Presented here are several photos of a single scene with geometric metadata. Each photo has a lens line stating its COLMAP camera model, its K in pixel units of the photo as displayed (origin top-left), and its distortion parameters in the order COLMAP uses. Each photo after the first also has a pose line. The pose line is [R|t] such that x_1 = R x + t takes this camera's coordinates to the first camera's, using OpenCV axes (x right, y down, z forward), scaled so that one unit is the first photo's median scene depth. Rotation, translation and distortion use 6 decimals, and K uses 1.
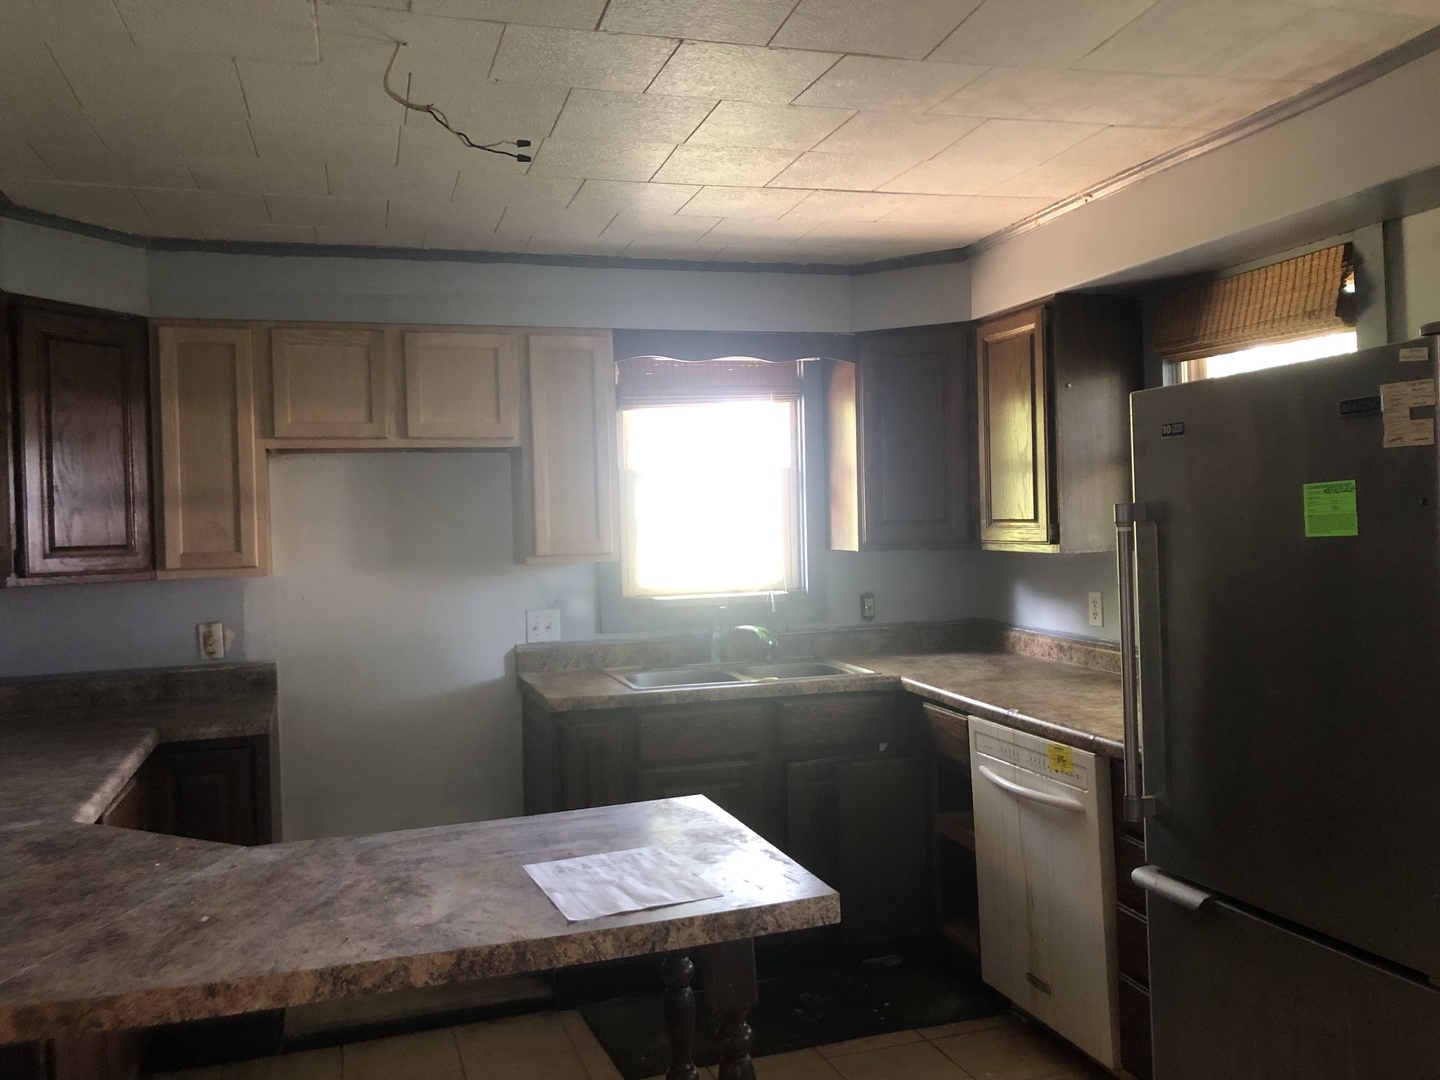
lens RADIAL K [[1174.4, 0, 719.9], [0, 1174.4, 511.3], [0, 0, 1]] dist [0.006276, -0.010732]
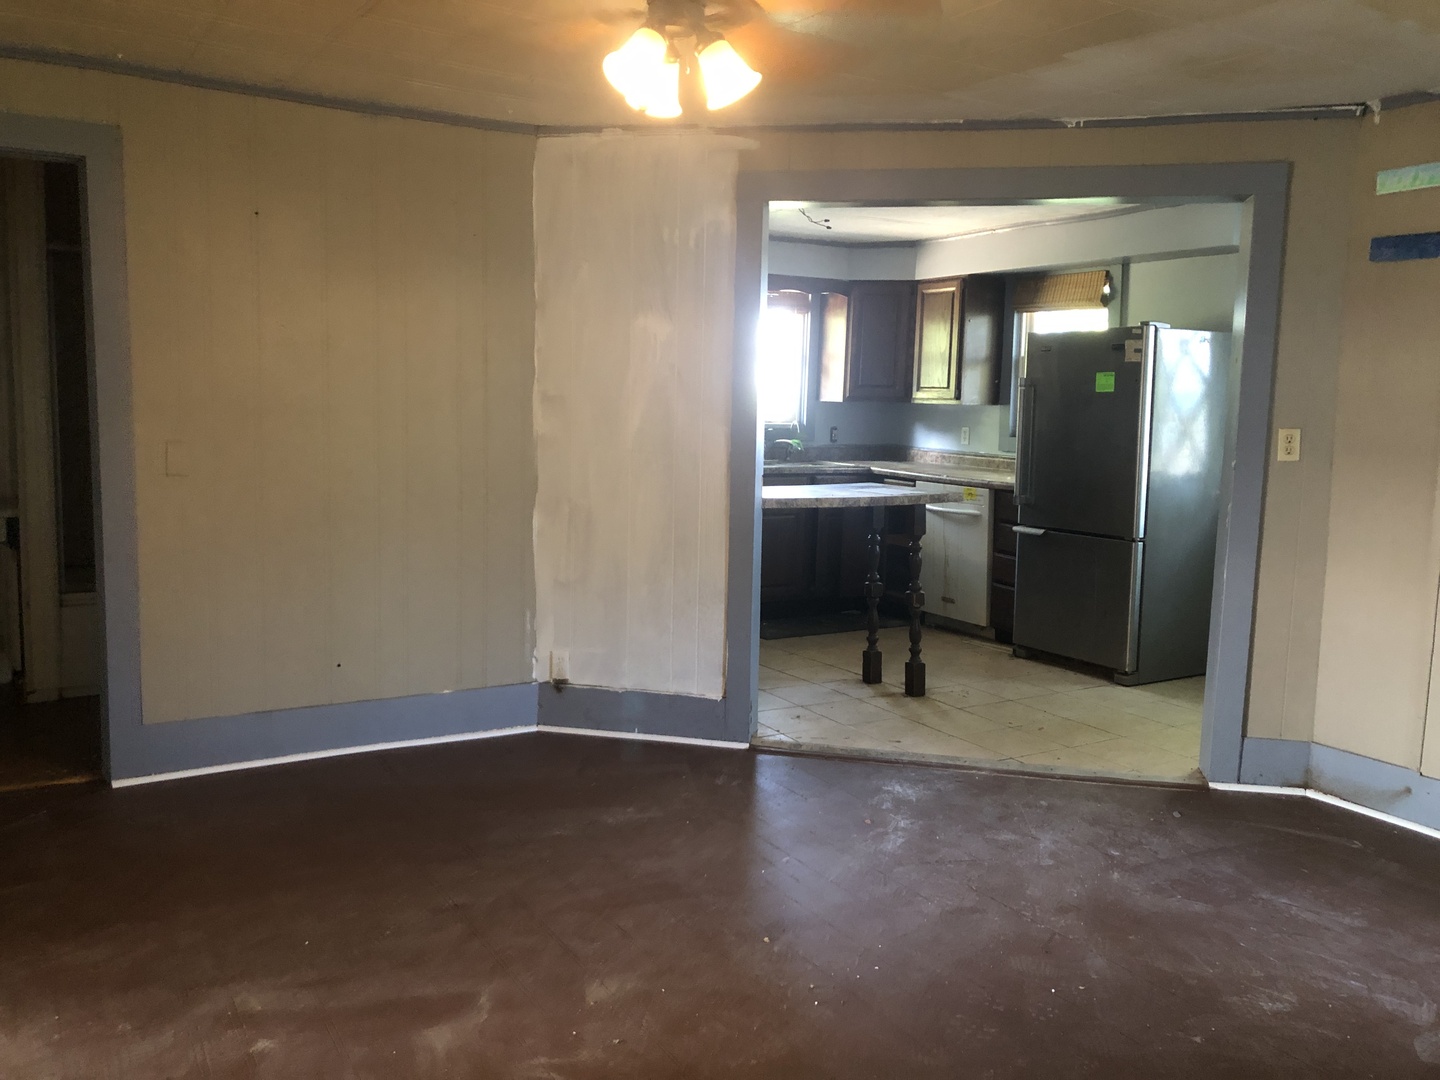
lens RADIAL K [[1174.4, 0, 718.1], [0, 1174.4, 538.0], [0, 0, 1]] dist [0.006276, -0.010732]
pose [[0.970373, 0.016602, 0.241040, -0.586323], [-0.046180, 0.991988, 0.117585, 0.044418], [-0.237157, -0.125233, 0.963366, -0.860079]]
